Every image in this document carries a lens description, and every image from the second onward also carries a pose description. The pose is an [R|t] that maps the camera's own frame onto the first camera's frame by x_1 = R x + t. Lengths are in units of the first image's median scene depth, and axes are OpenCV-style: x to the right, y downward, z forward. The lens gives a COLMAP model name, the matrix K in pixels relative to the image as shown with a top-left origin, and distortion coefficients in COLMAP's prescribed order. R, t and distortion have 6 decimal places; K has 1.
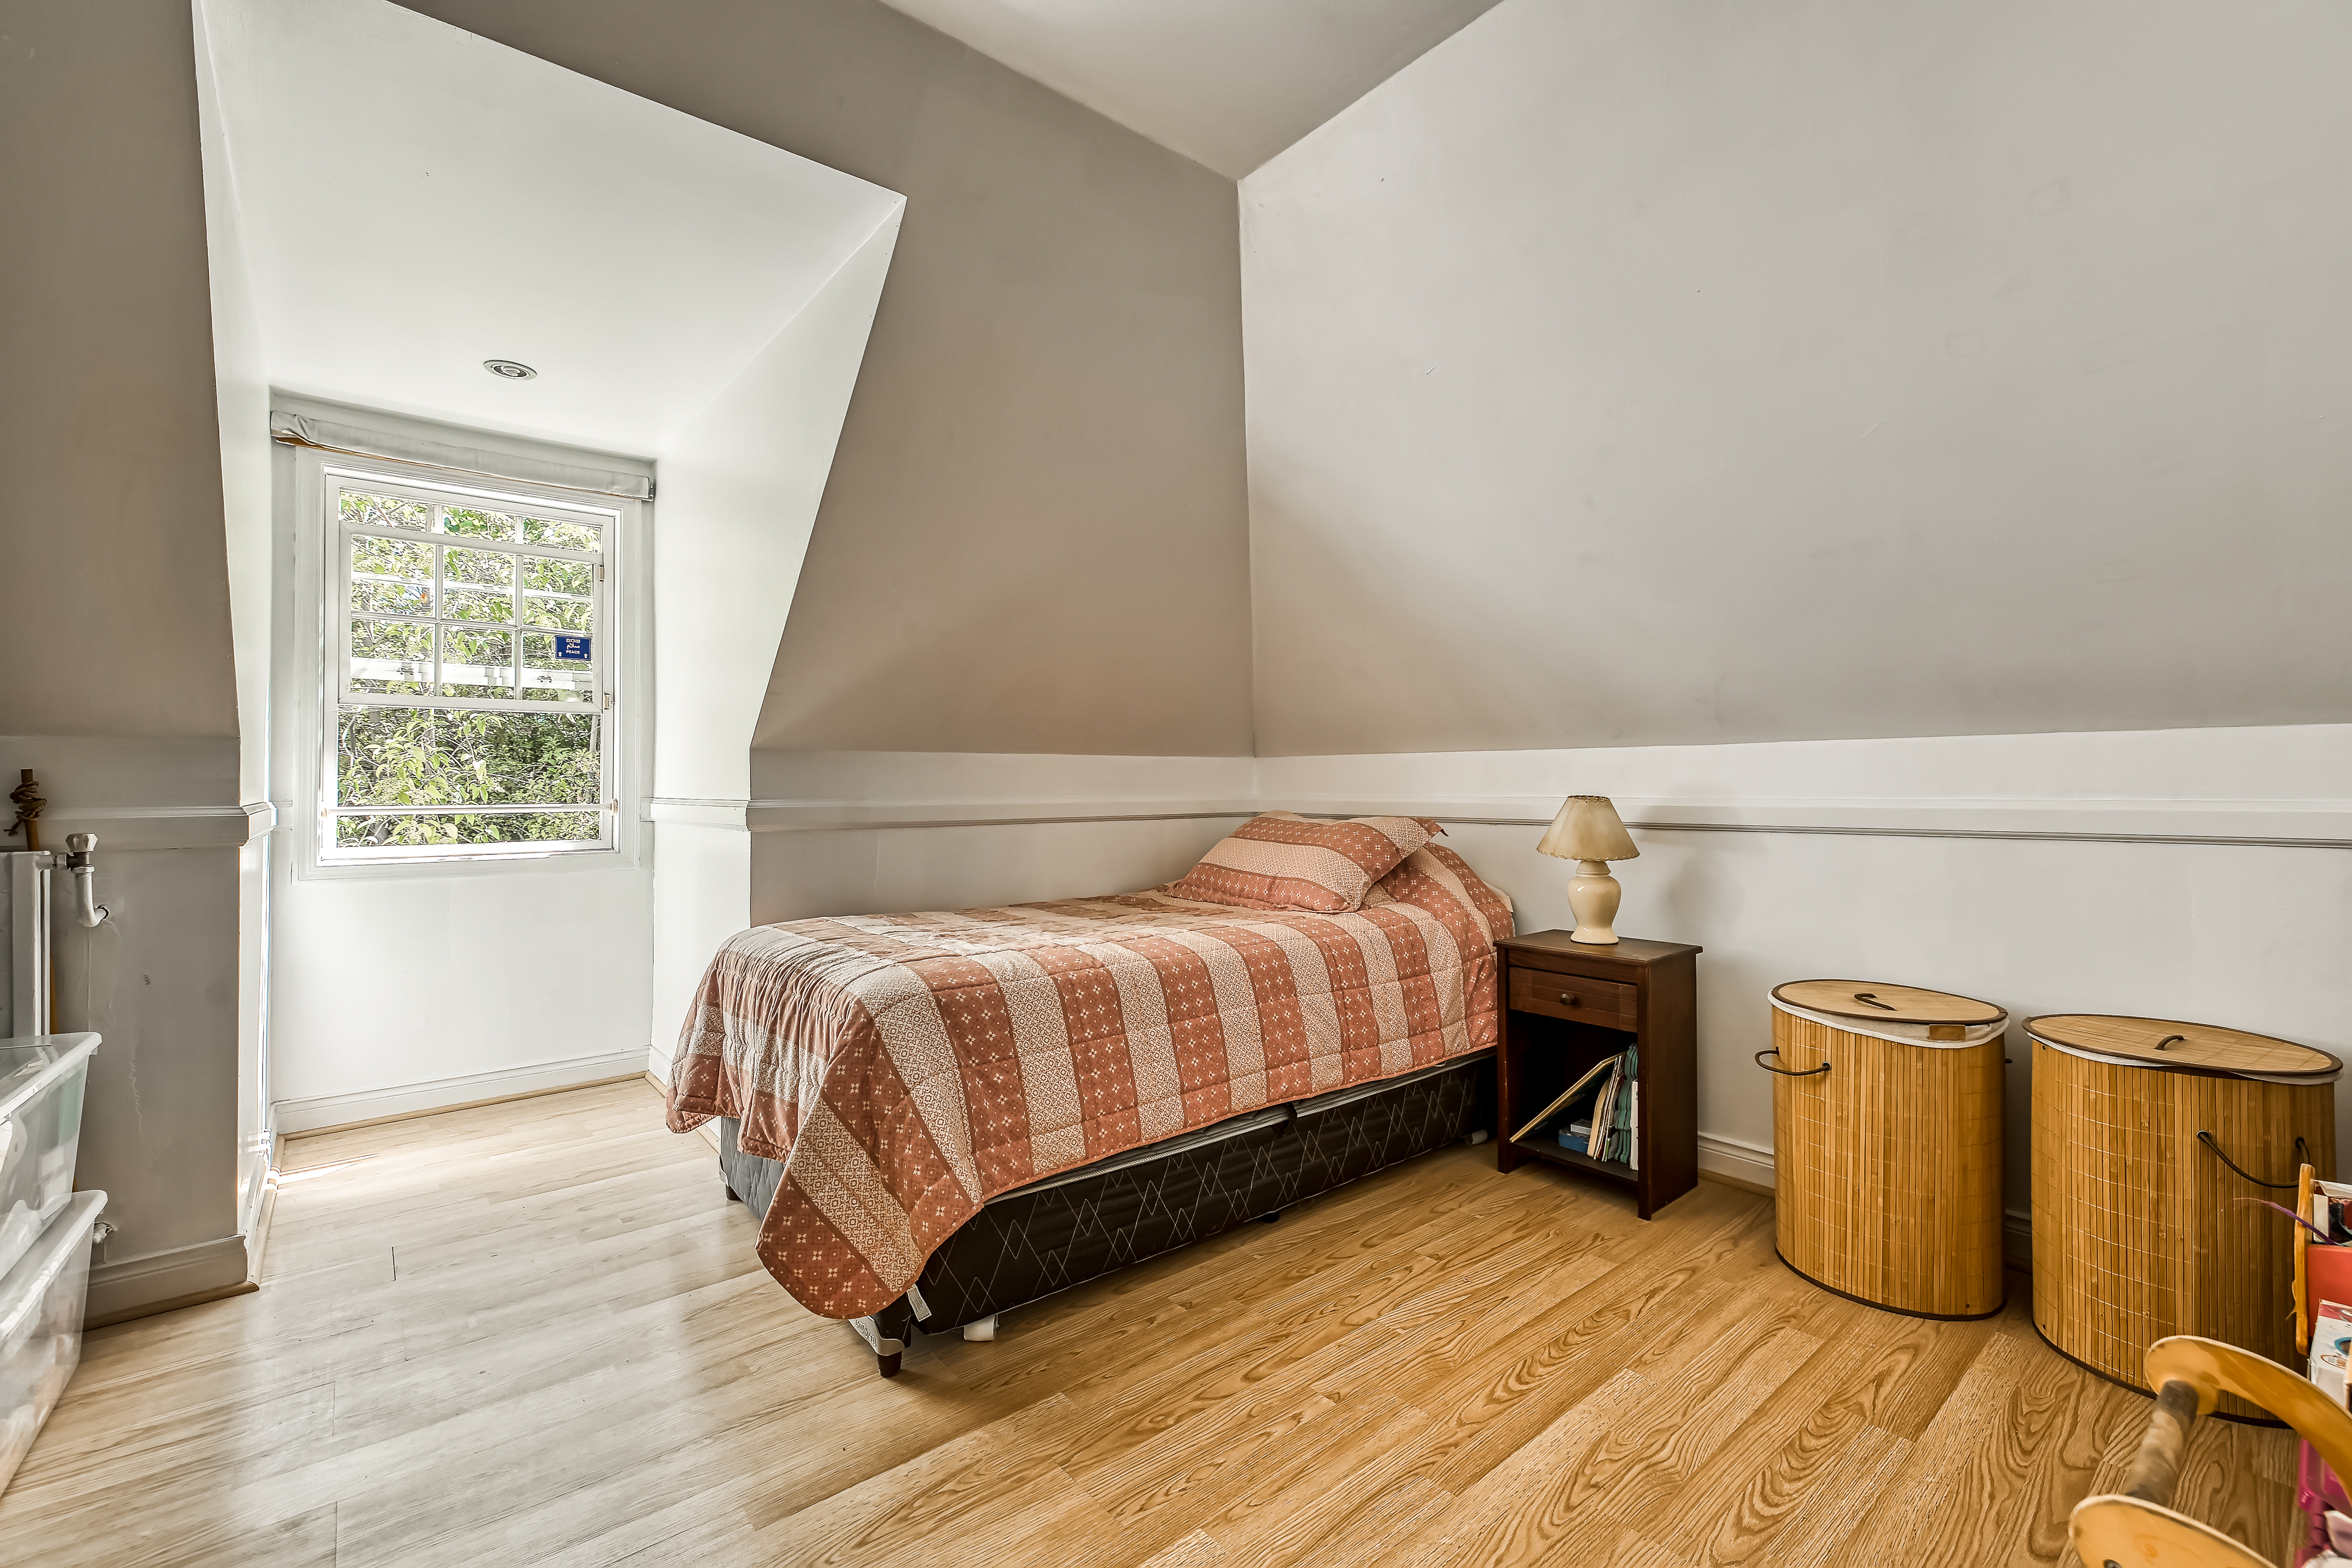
lens RADIAL K [[999.5, 0, 1177.8], [0, 999.5, 780.7], [0, 0, 1]] dist [-0.000052, -0.000581]
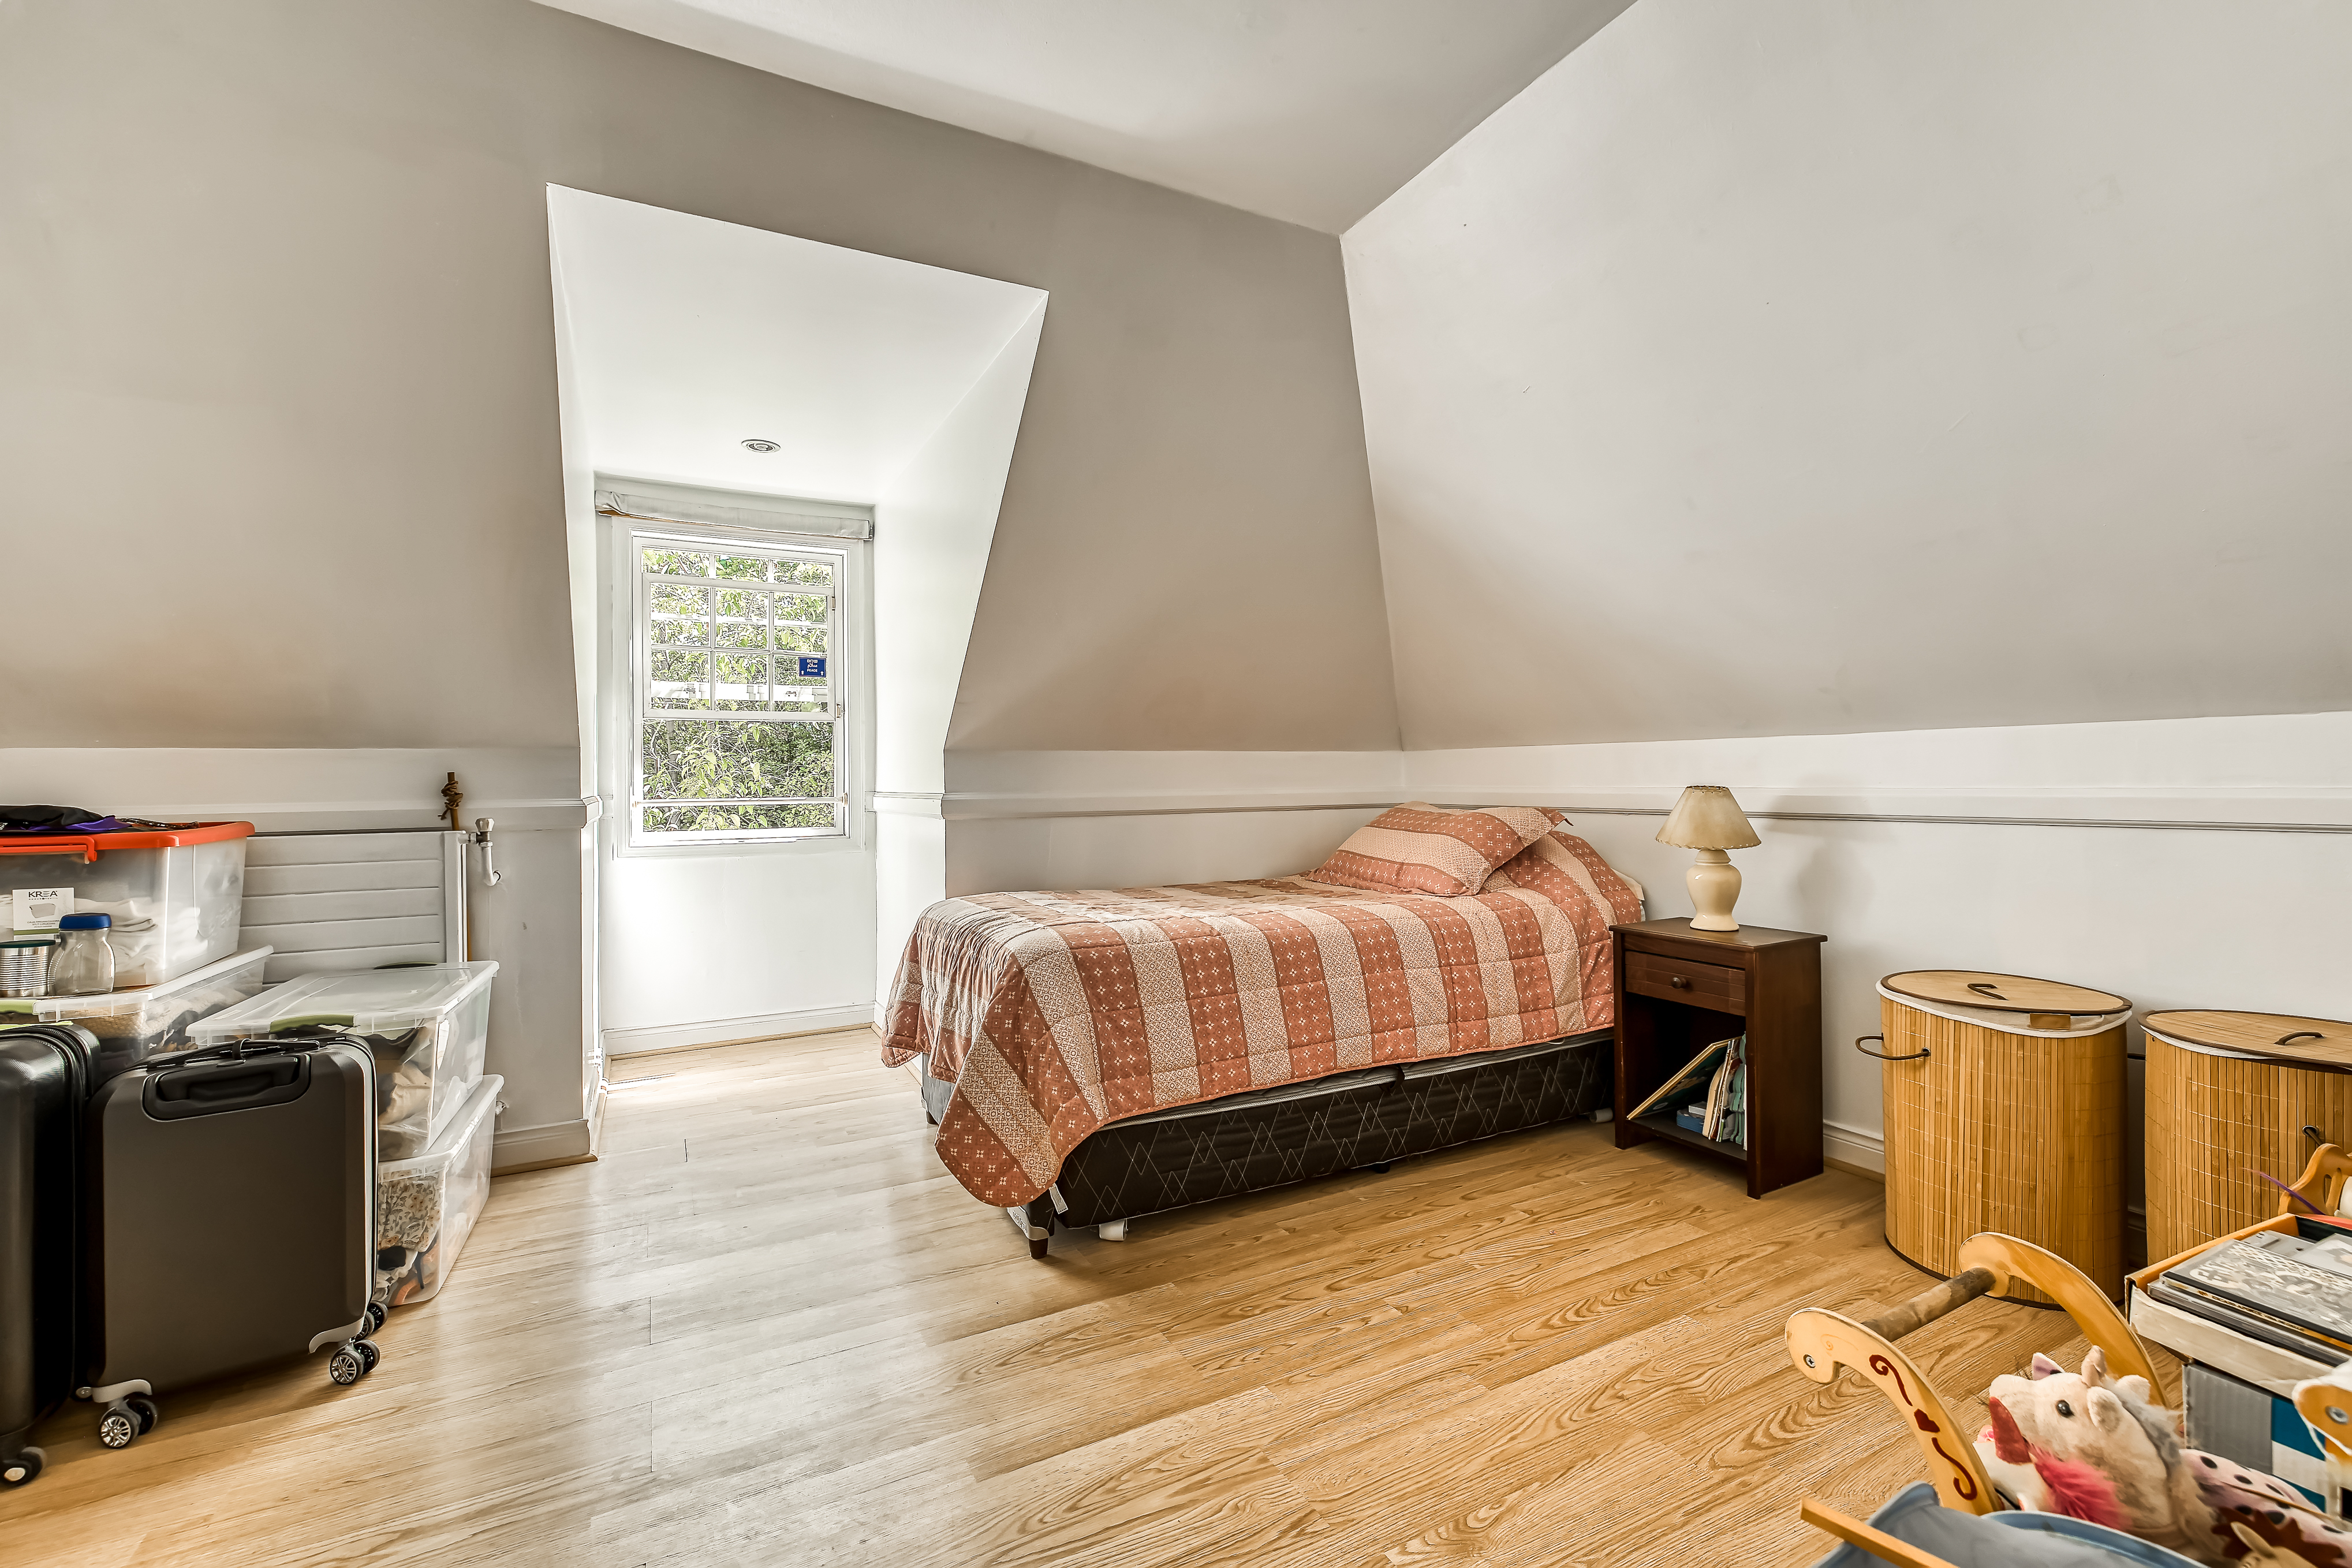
lens RADIAL K [[999.5, 0, 1174.5], [0, 999.5, 782.2], [0, 0, 1]] dist [-0.000052, -0.000581]
pose [[0.978148, -0.005698, -0.207830, 0.119654], [0.007451, 0.999943, 0.007655, -0.000691], [0.207774, -0.009036, 0.978135, -0.147601]]
